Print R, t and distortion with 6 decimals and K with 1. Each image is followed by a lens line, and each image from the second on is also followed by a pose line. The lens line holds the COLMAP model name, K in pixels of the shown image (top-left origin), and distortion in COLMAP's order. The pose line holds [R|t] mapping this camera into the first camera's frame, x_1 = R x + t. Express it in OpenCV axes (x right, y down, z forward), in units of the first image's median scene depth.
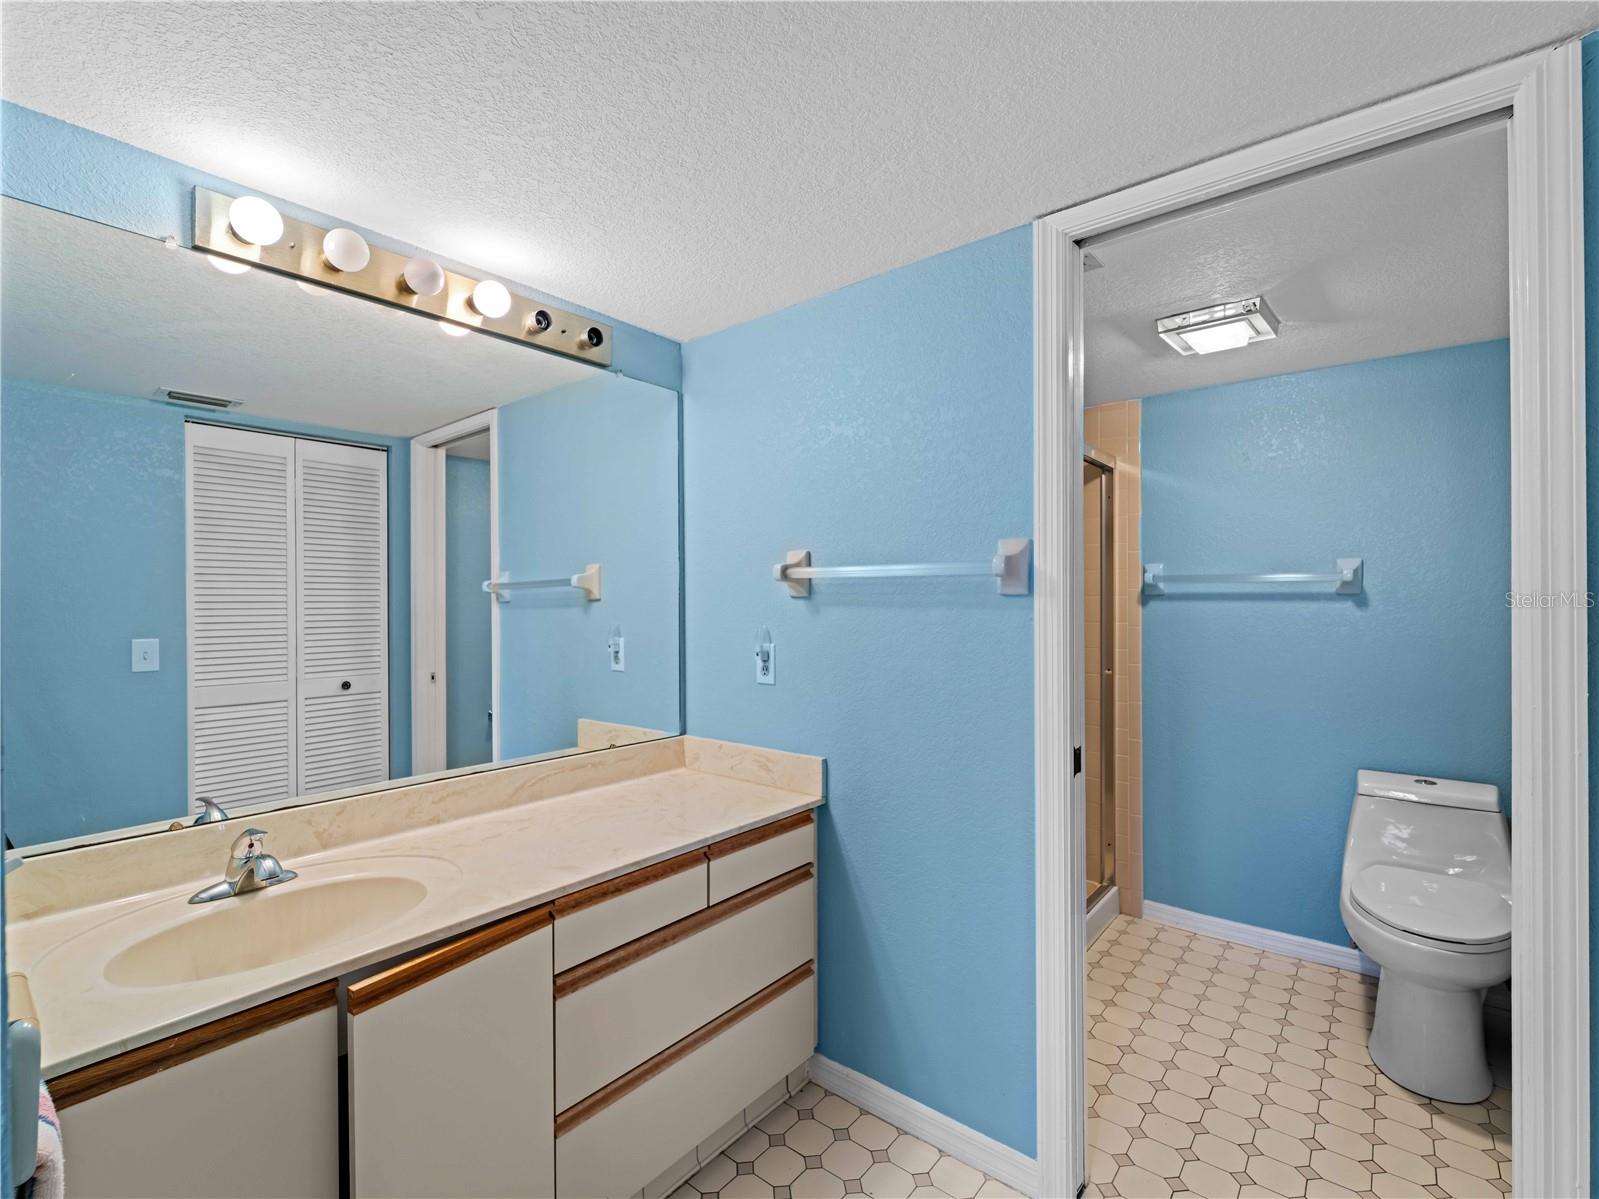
lens RADIAL K [[731.7, 0, 797.4], [0, 731.7, 608.2], [0, 0, 1]] dist [0.006058, -0.002461]
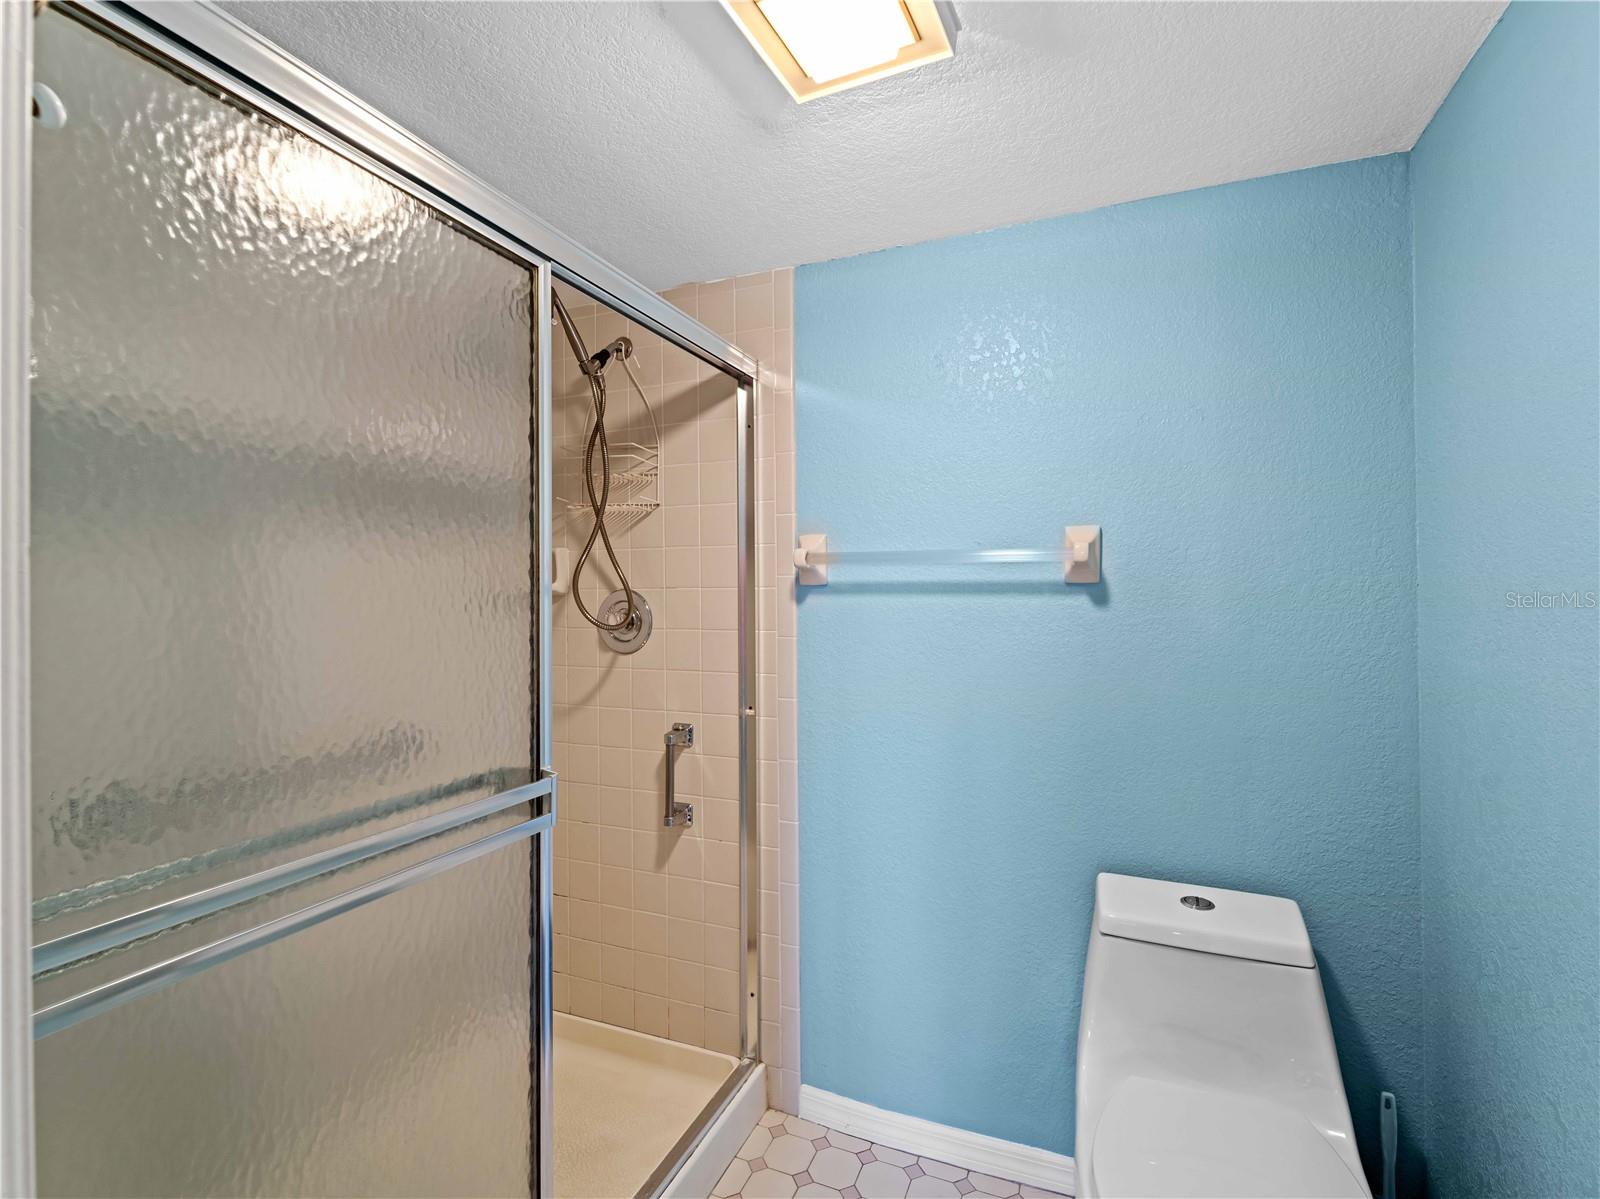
lens RADIAL K [[732.2, 0, 810.0], [0, 732.2, 596.4], [0, 0, 1]] dist [0.006058, -0.002461]
pose [[0.958186, 0.002608, 0.286133, 0.313043], [0.002454, 0.999847, -0.017330, 0.001630], [-0.286135, 0.017308, 0.958033, 0.418625]]
